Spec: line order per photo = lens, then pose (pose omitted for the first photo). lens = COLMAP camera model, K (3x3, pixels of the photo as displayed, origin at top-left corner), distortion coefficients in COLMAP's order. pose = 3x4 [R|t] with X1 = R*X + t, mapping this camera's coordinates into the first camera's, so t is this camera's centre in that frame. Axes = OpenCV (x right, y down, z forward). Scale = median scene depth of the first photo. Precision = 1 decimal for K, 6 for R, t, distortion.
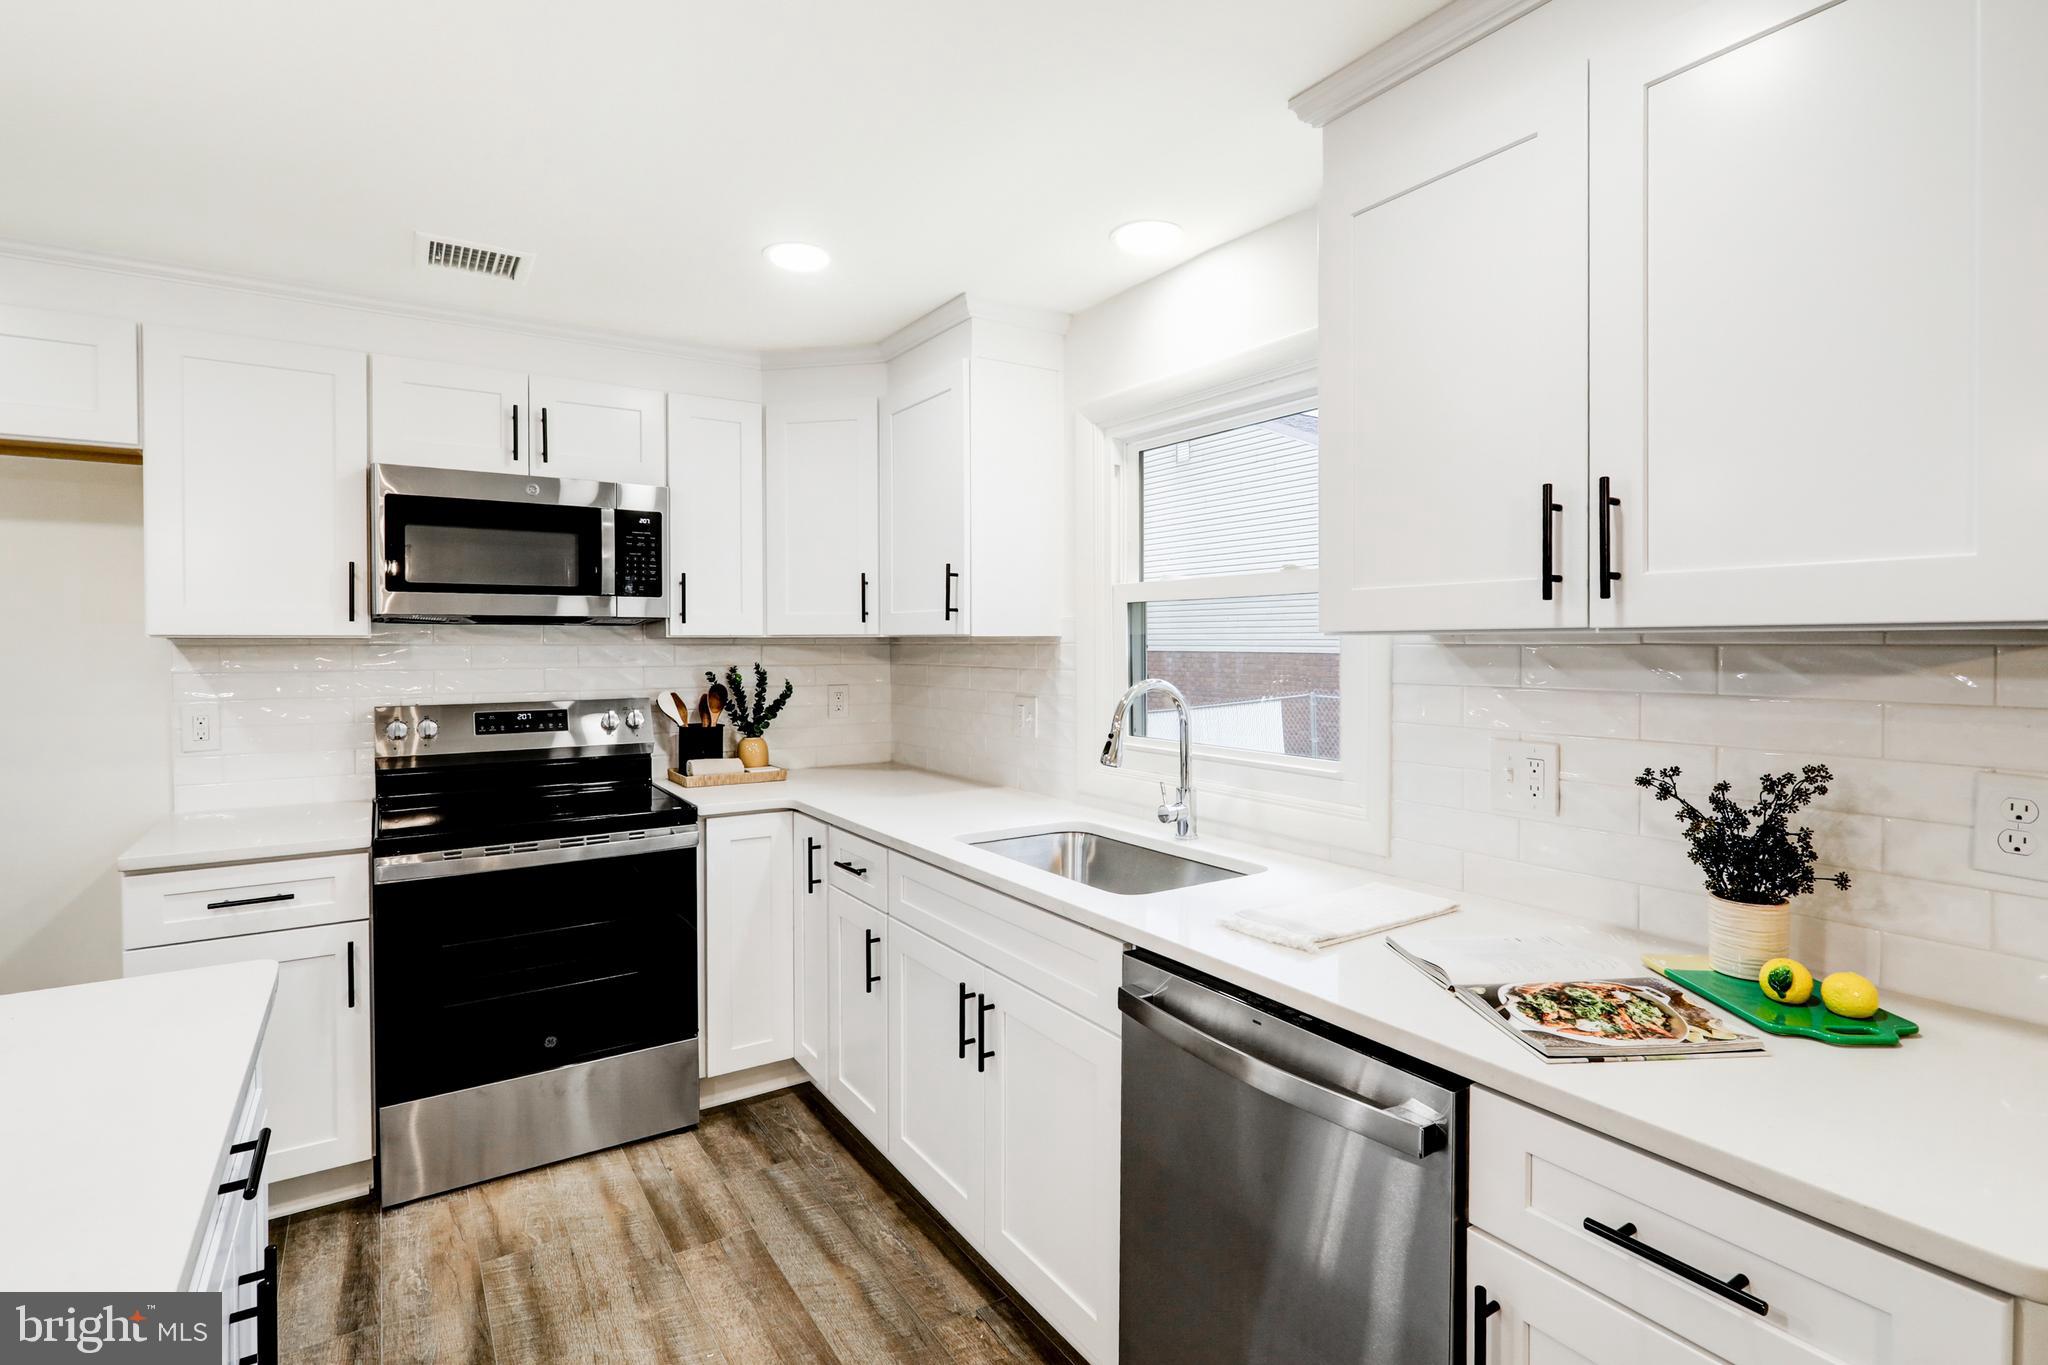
lens RADIAL K [[1004.1, 0, 1040.4], [0, 1004.1, 655.6], [0, 0, 1]] dist [-0.000463, -0.000010]
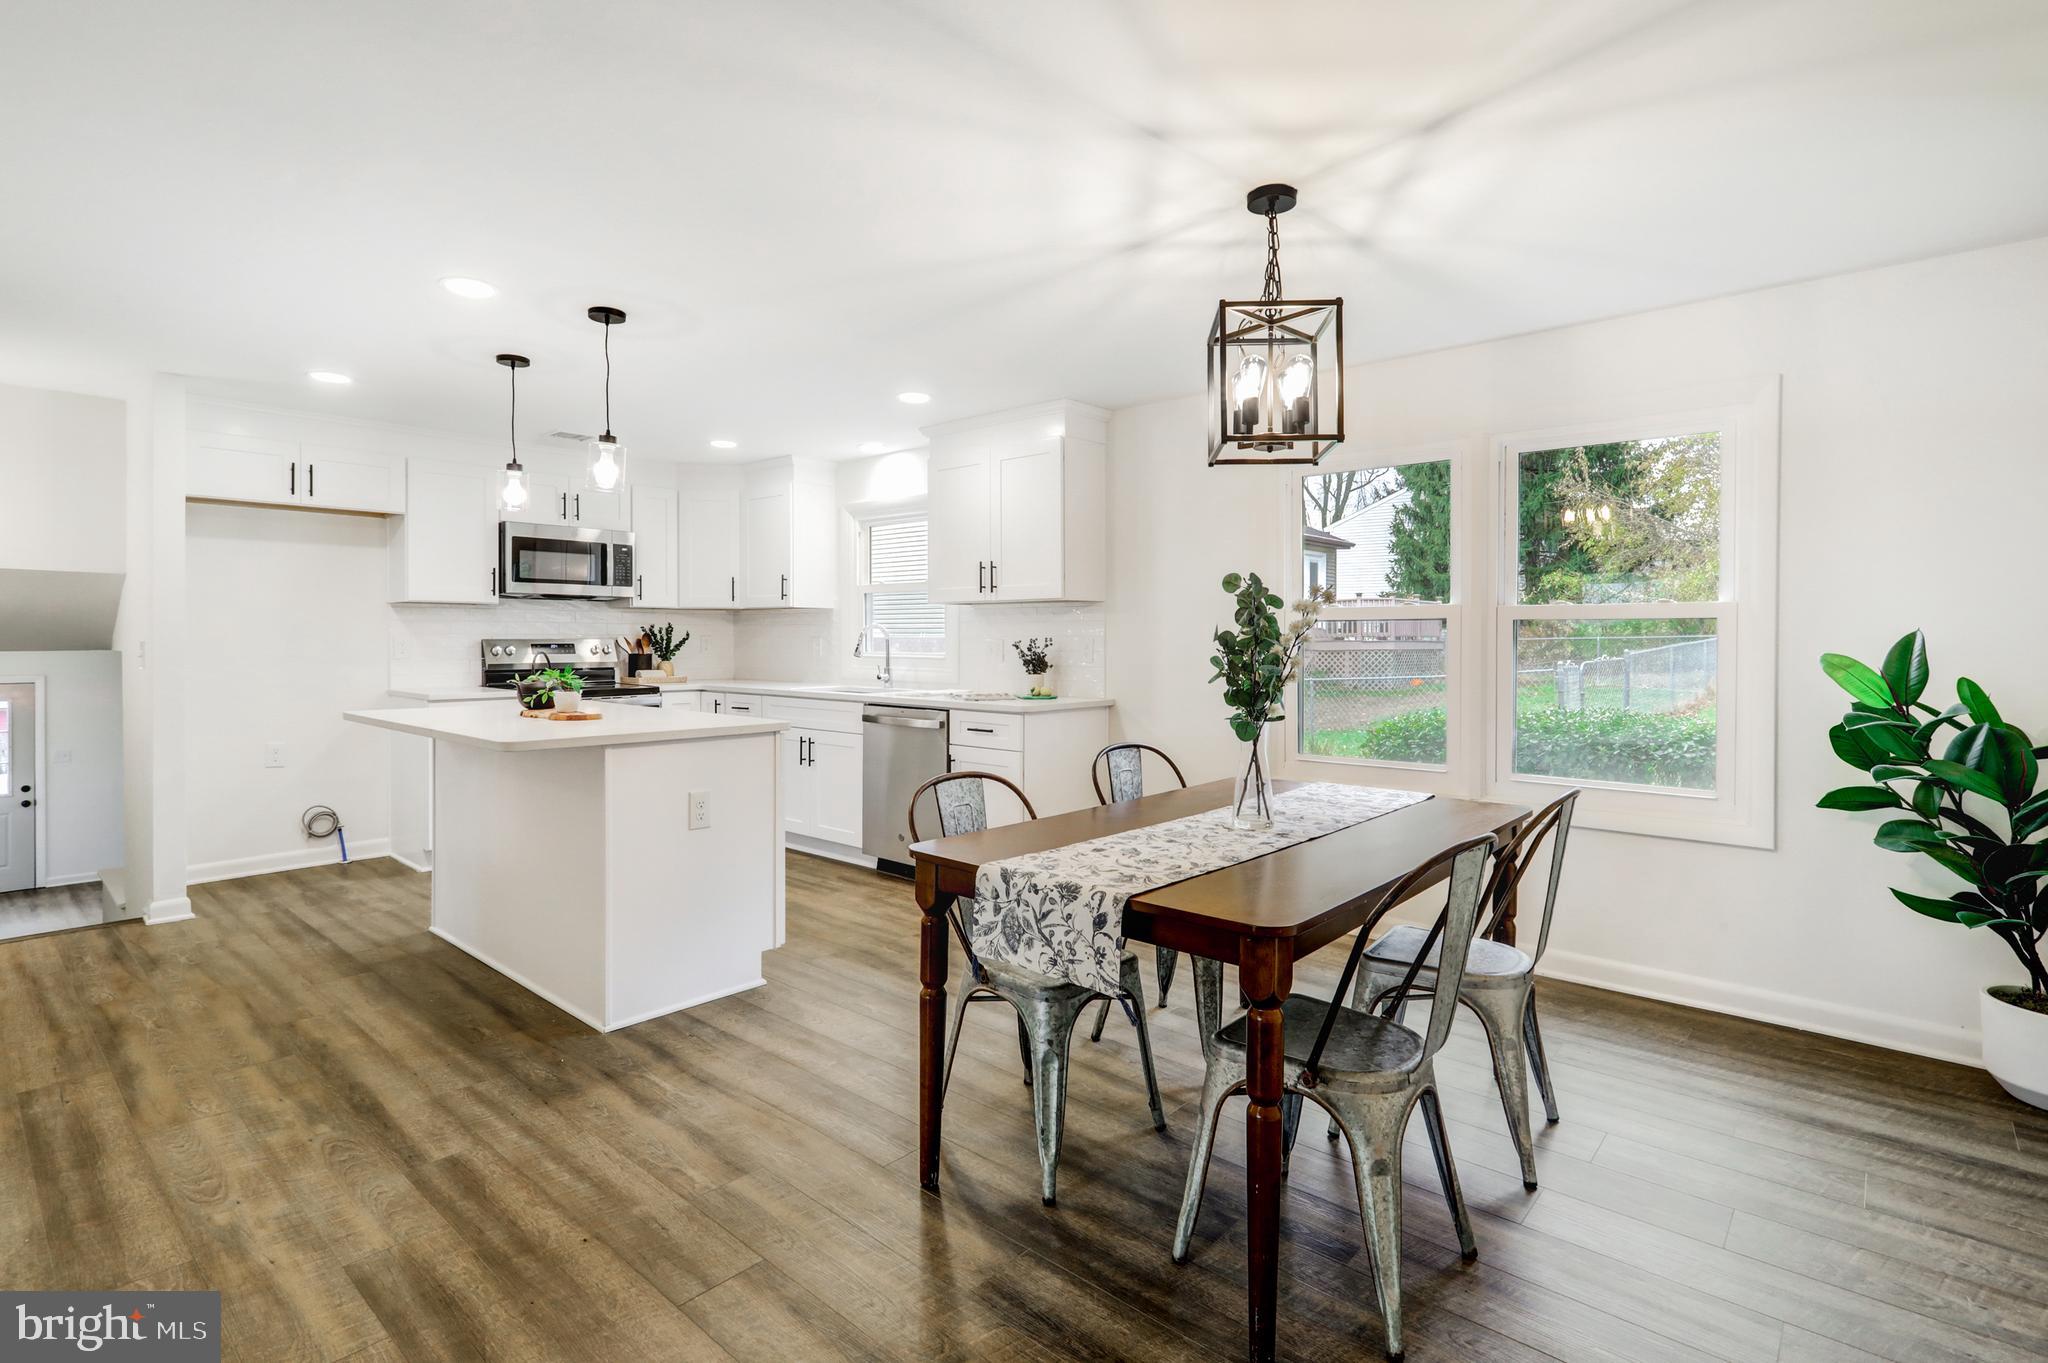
lens RADIAL K [[979.6, 0, 1045.1], [0, 979.6, 647.3], [0, 0, 1]] dist [0.001426, 0.000516]
pose [[0.963026, 0.002971, 0.269391, -0.125902], [-0.001687, 0.999986, -0.004998, 0.085173], [-0.269402, 0.004359, 0.963018, -1.333818]]
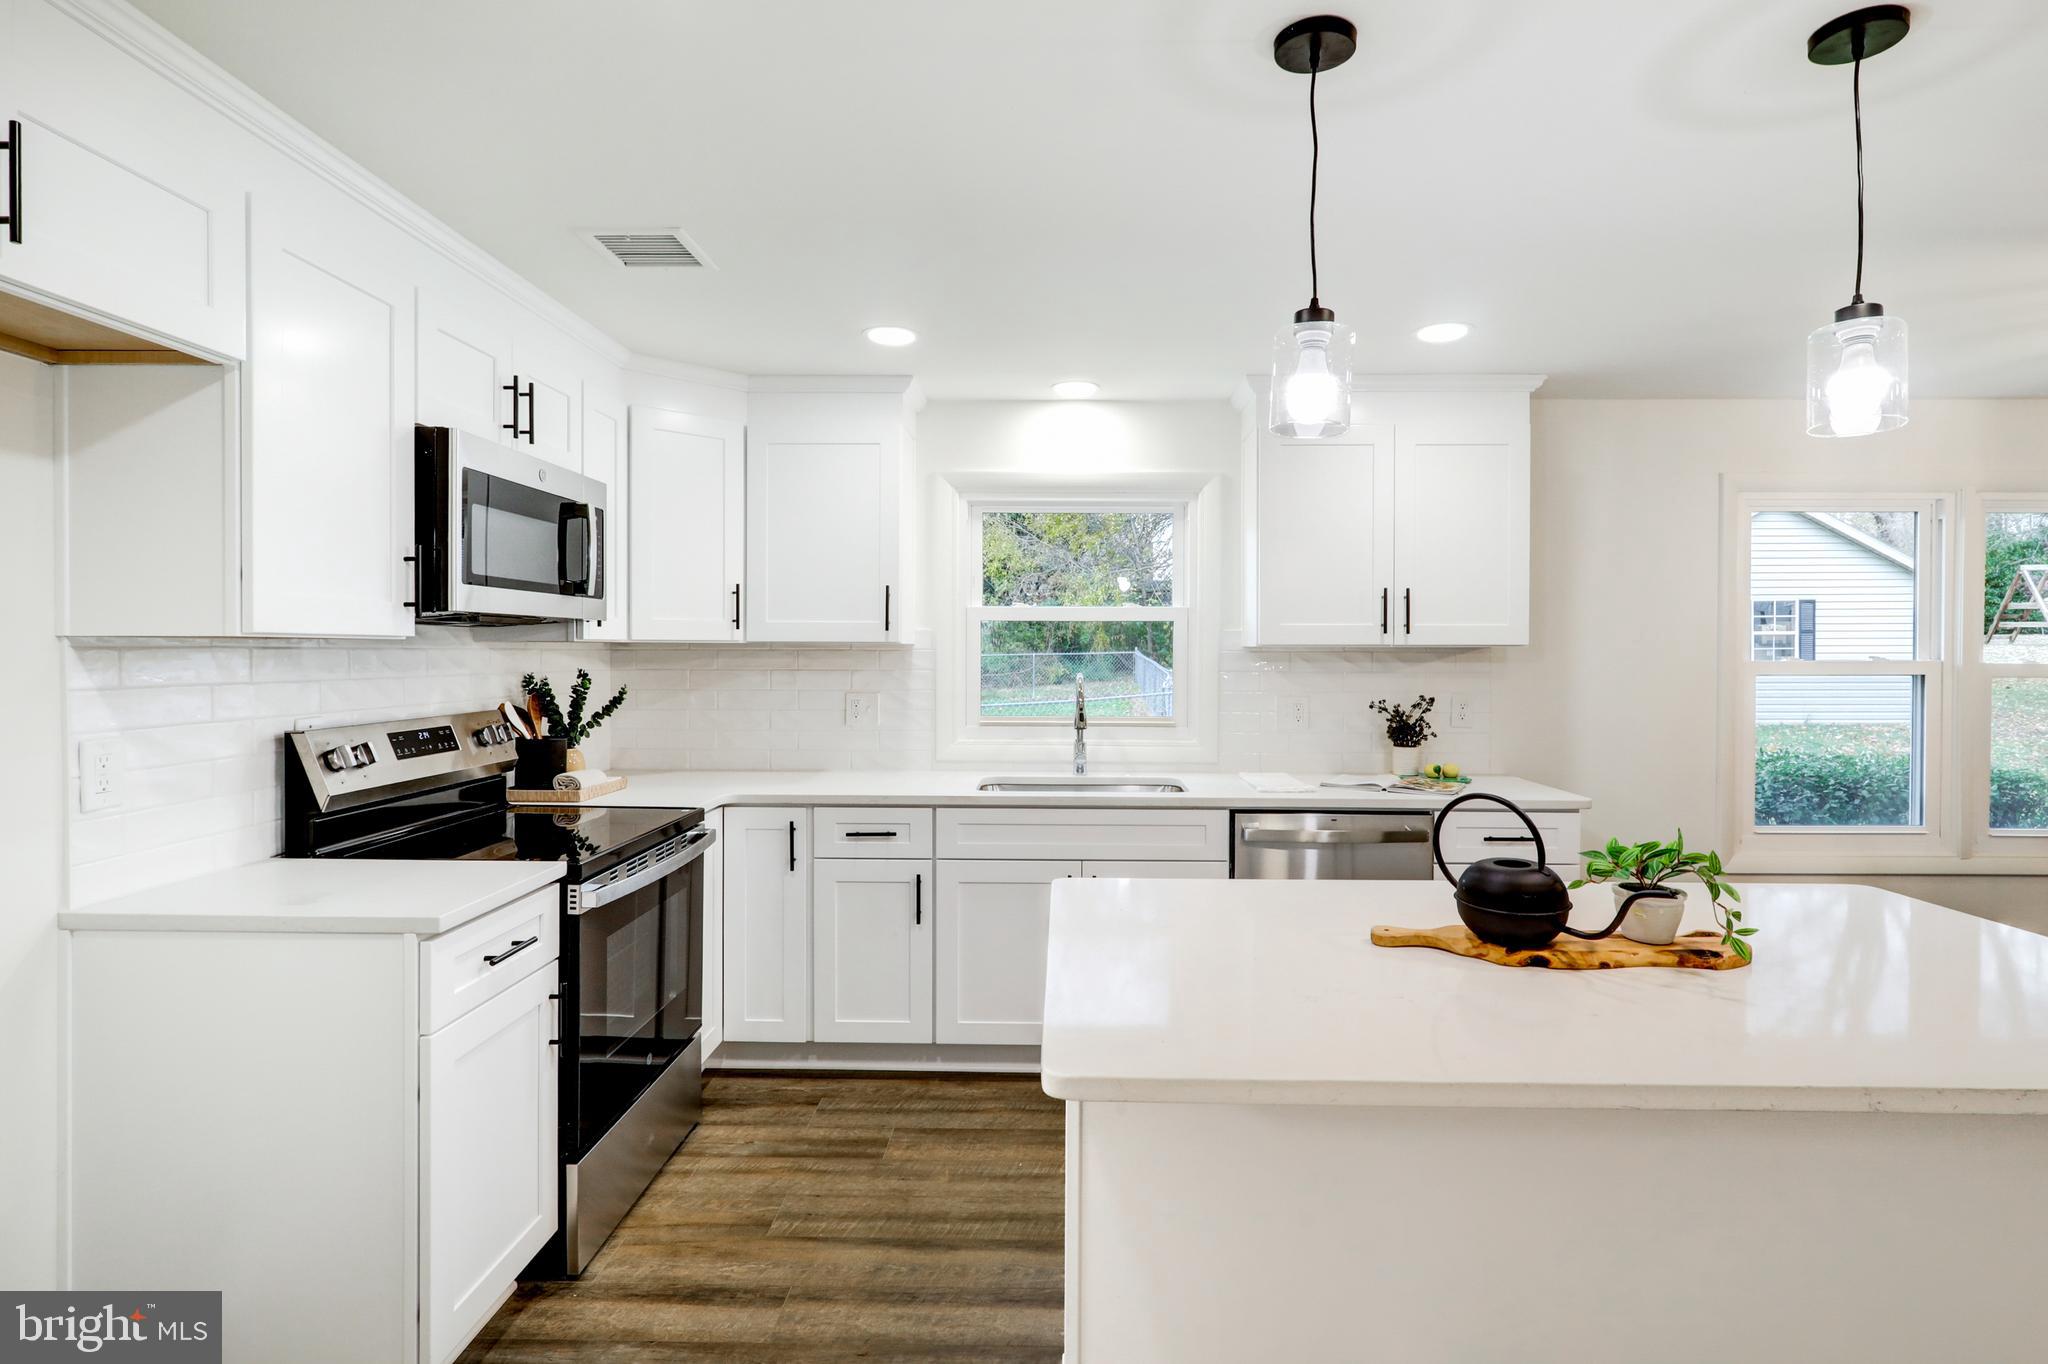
lens RADIAL K [[1013.4, 0, 1056.2], [0, 1013.4, 657.2], [0, 0, 1]] dist [-0.000959, -0.000268]
pose [[0.569475, -0.001371, 0.822007, -1.083855], [0.006421, 0.999976, -0.002781, 0.002712], [-0.821983, 0.006861, 0.569470, 0.120599]]
